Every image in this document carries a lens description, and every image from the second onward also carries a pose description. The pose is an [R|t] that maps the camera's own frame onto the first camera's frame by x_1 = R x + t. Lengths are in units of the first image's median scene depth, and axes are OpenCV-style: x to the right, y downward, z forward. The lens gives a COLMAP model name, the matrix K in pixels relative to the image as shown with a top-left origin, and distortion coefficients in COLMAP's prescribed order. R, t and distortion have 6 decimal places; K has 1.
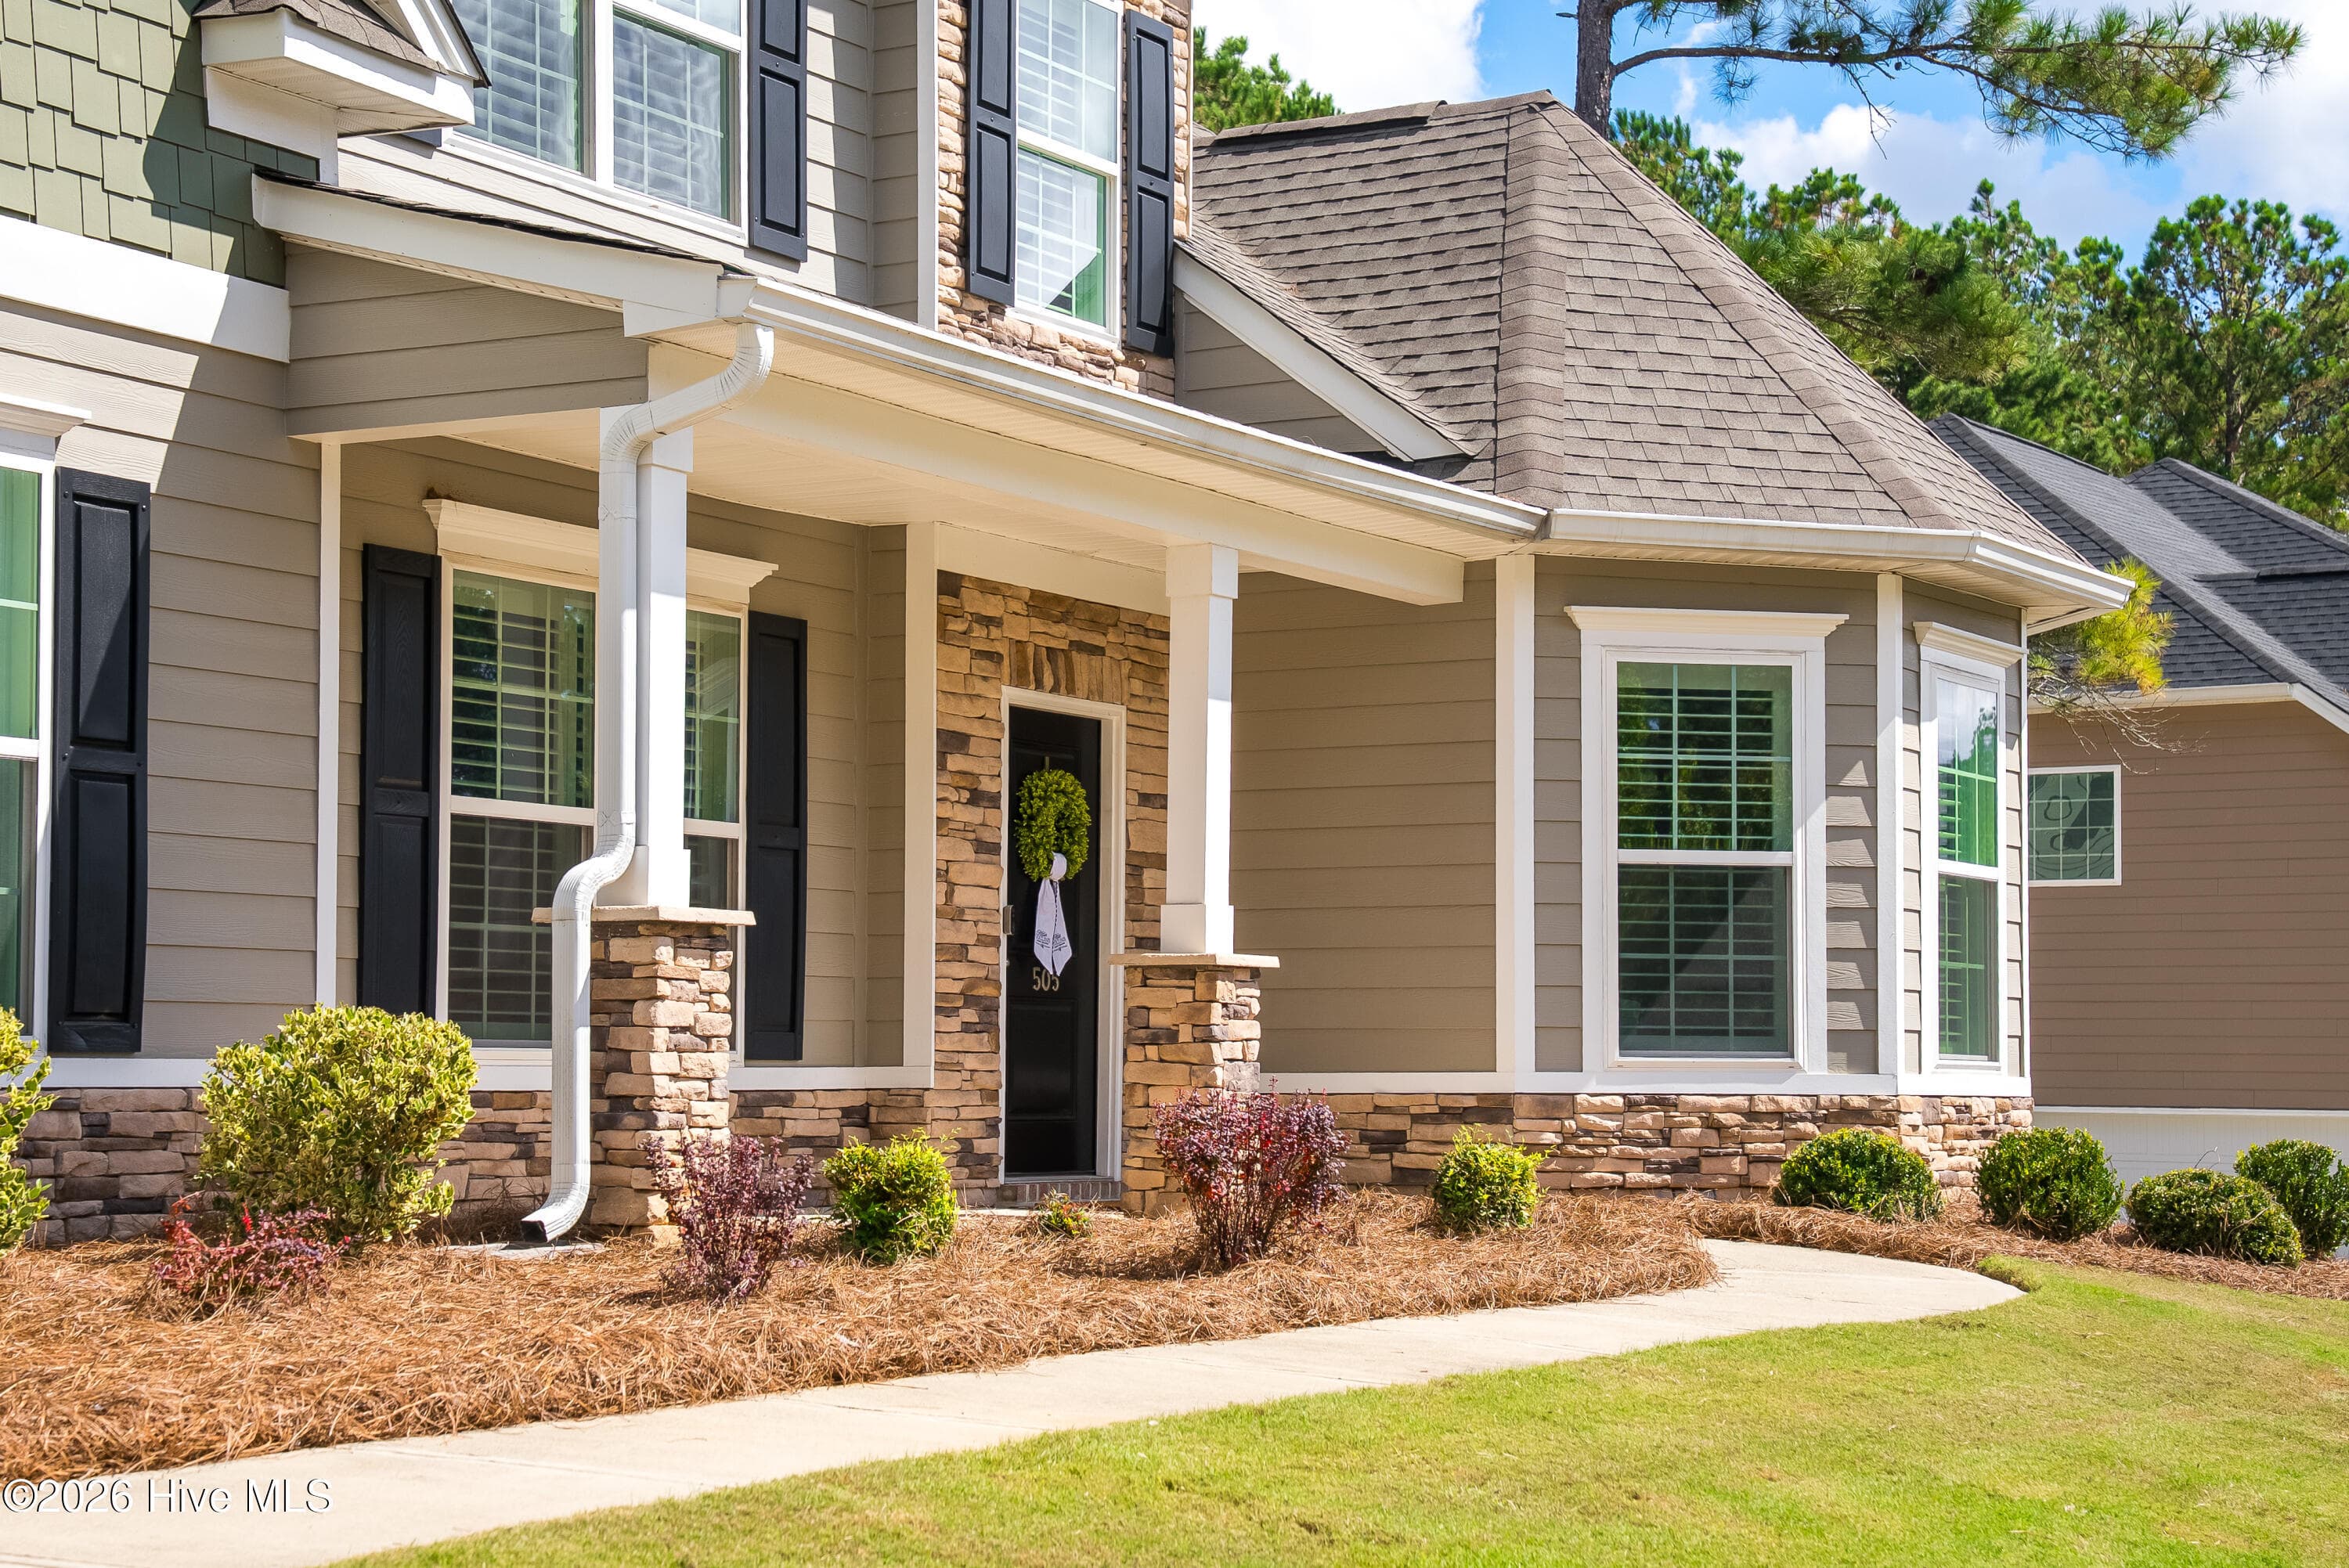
lens RADIAL K [[4070.0, 0, 1175.2], [0, 4070.0, 841.7], [0, 0, 1]] dist [0.284108, 0.133891]
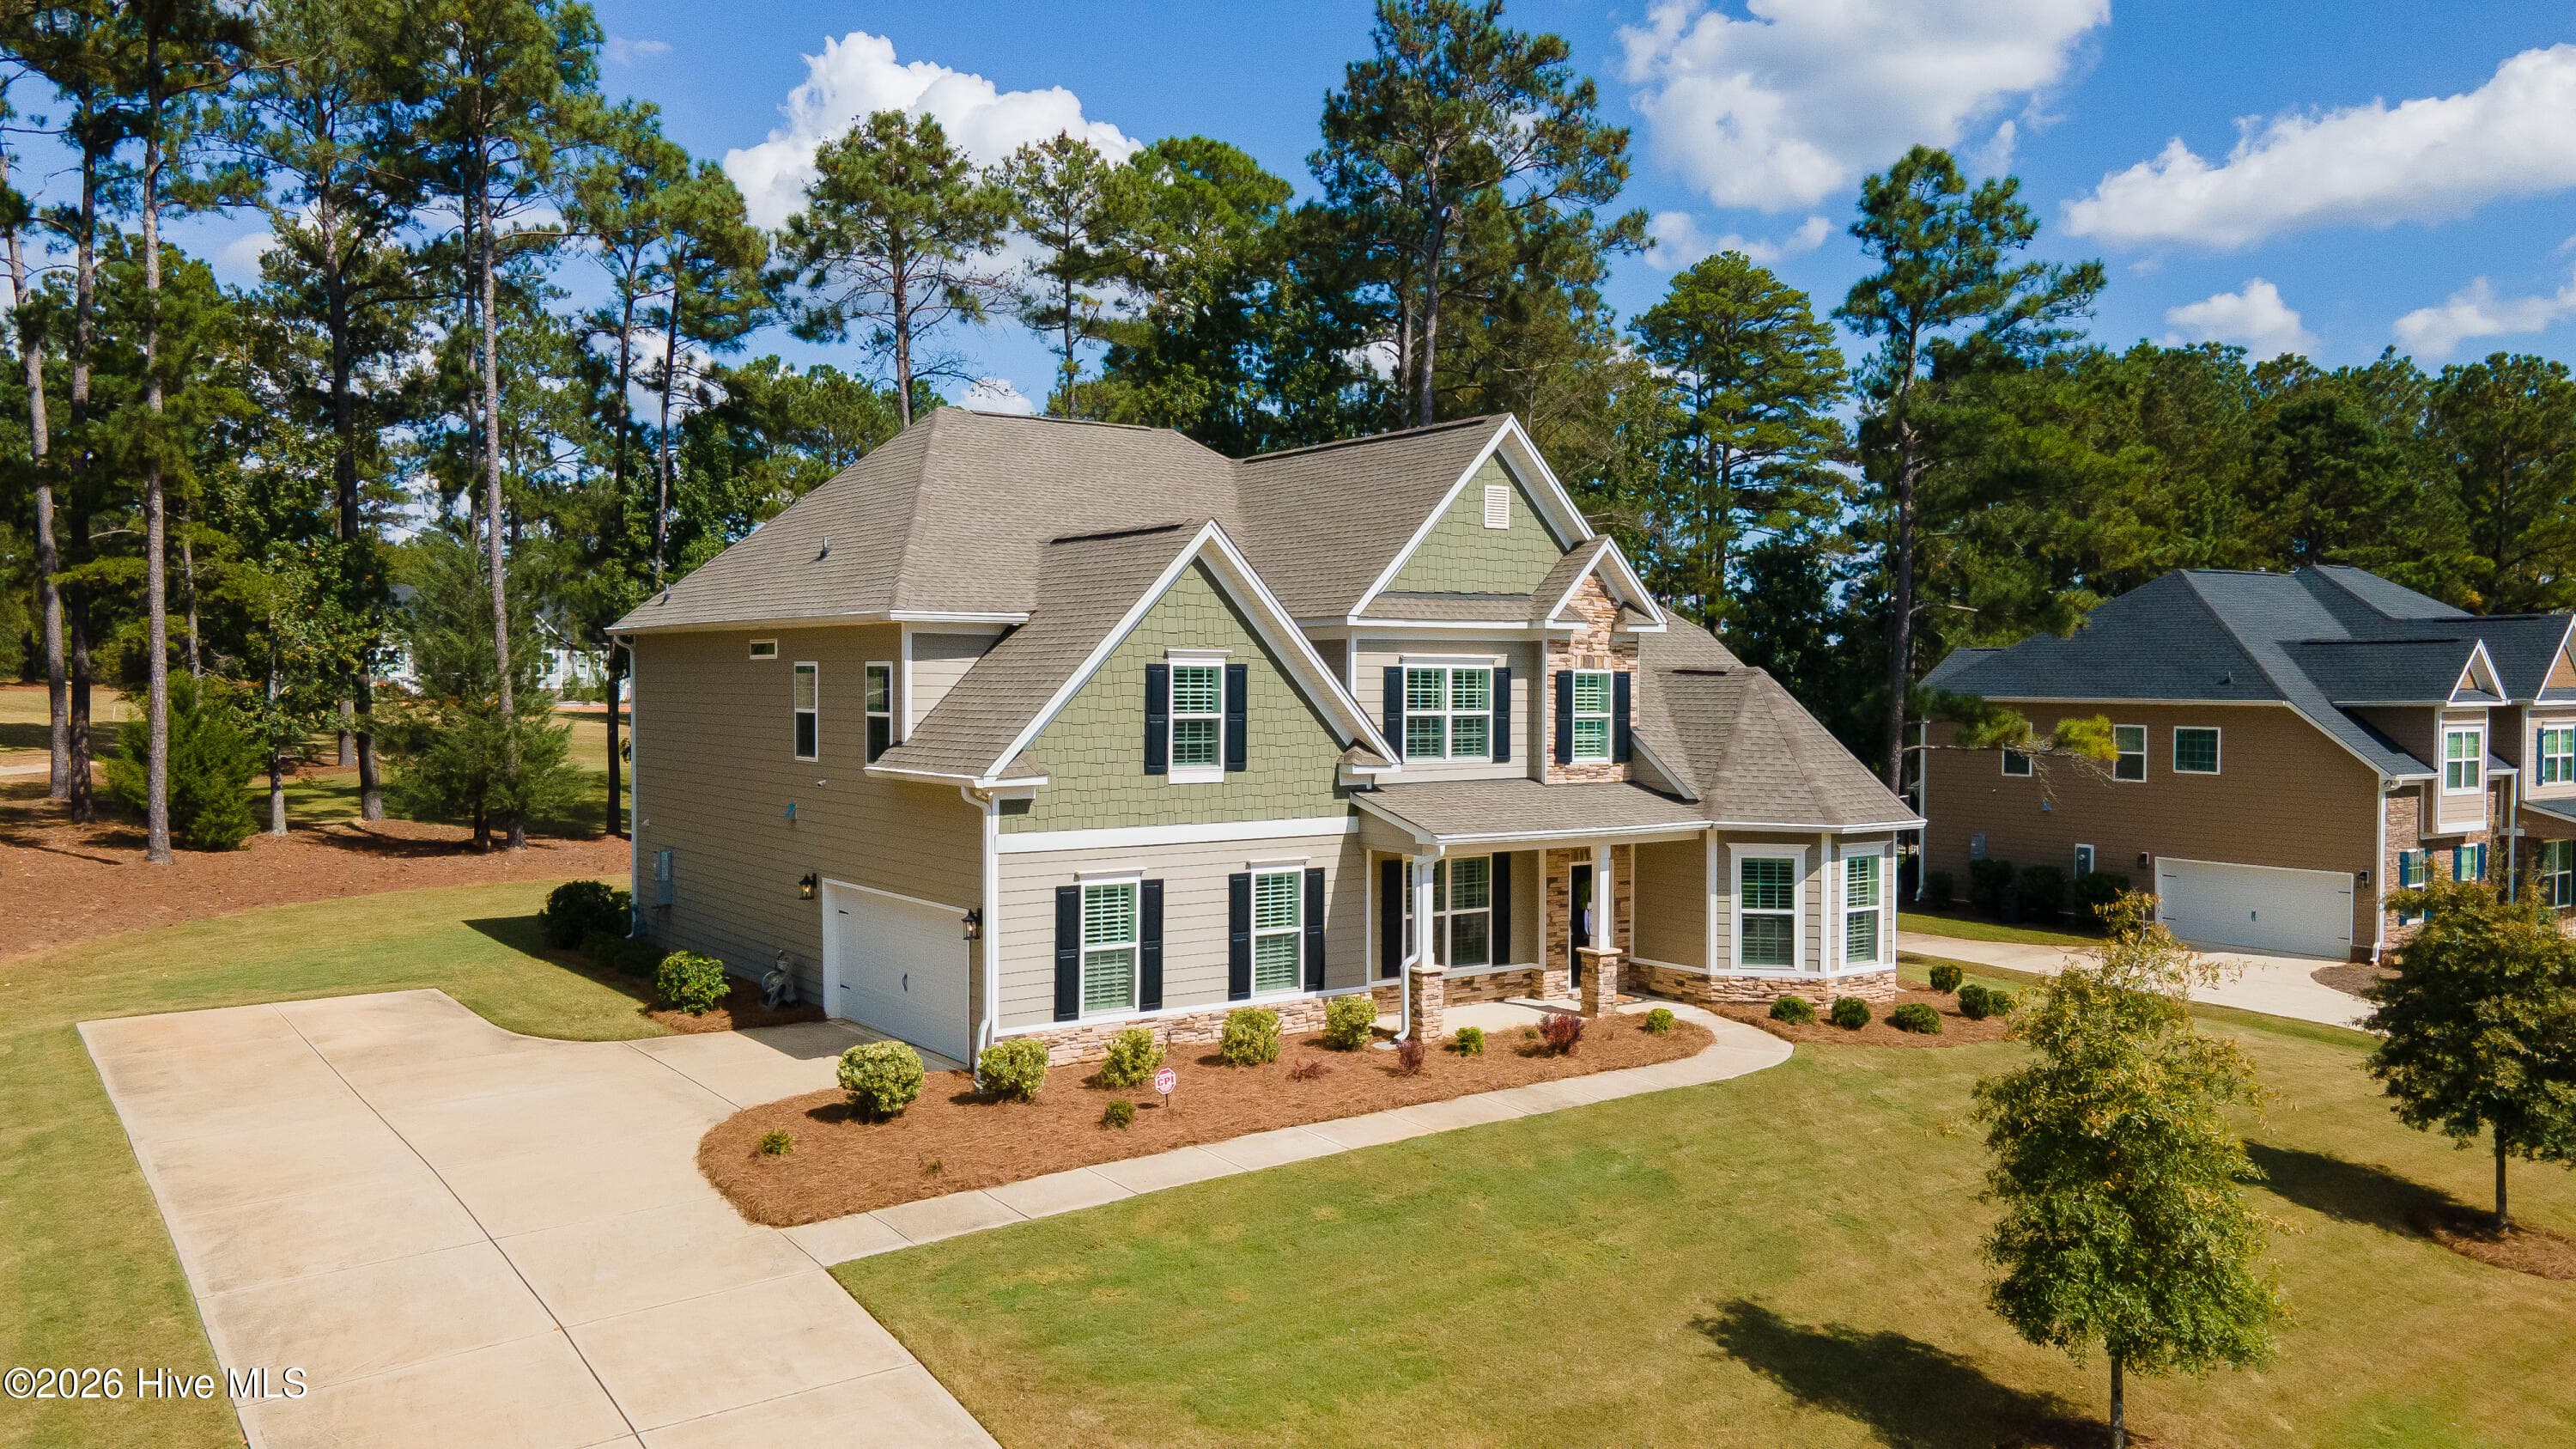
lens RADIAL K [[1877.2, 0, 1285.0], [0, 1877.2, 736.9], [0, 0, 1]] dist [0.040013, 0.004941]
pose [[0.912589, 0.014386, -0.408625, 0.435277], [0.024719, 0.995612, 0.090256, -0.323210], [0.408130, -0.092467, 0.908229, -0.698626]]
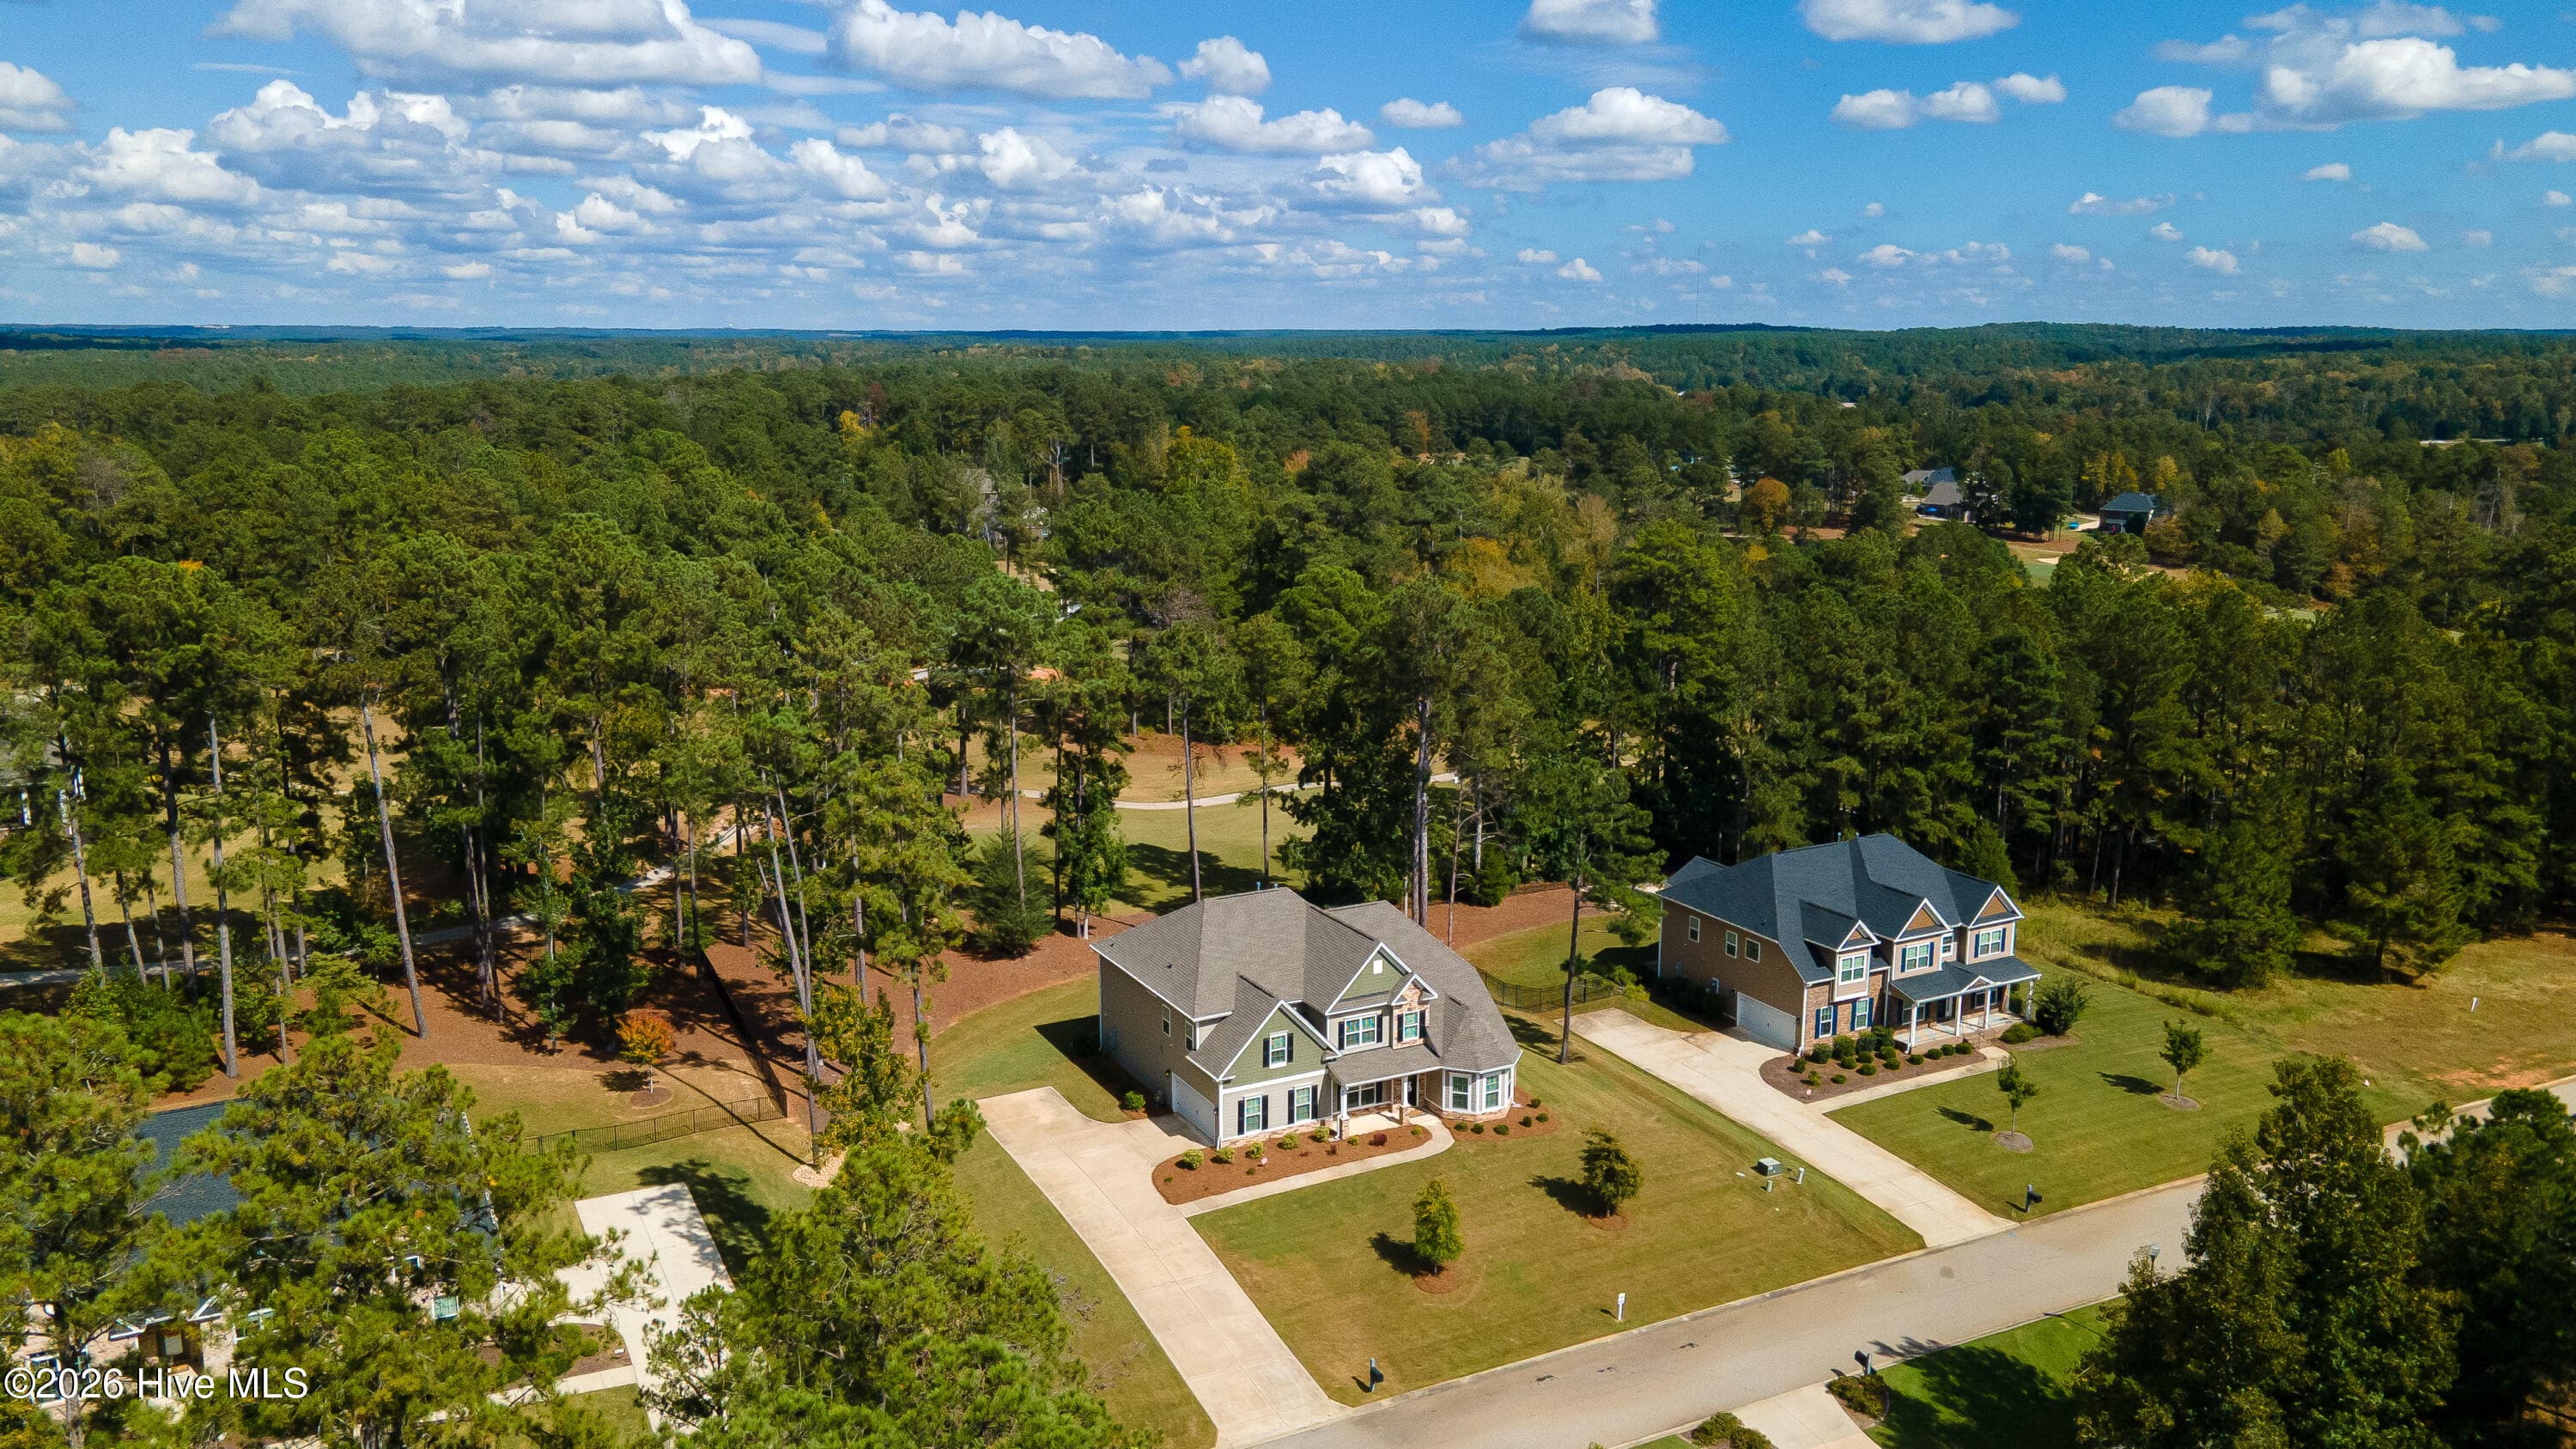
lens RADIAL K [[1914.9, 0, 1288.8], [0, 1914.9, 753.3], [0, 0, 1]] dist [0.024959, 0.033184]
pose [[0.852342, 0.116411, -0.509864, 2.472916], [0.027565, 0.963557, 0.266079, -2.482591], [0.522257, -0.240845, 0.818071, -3.613670]]
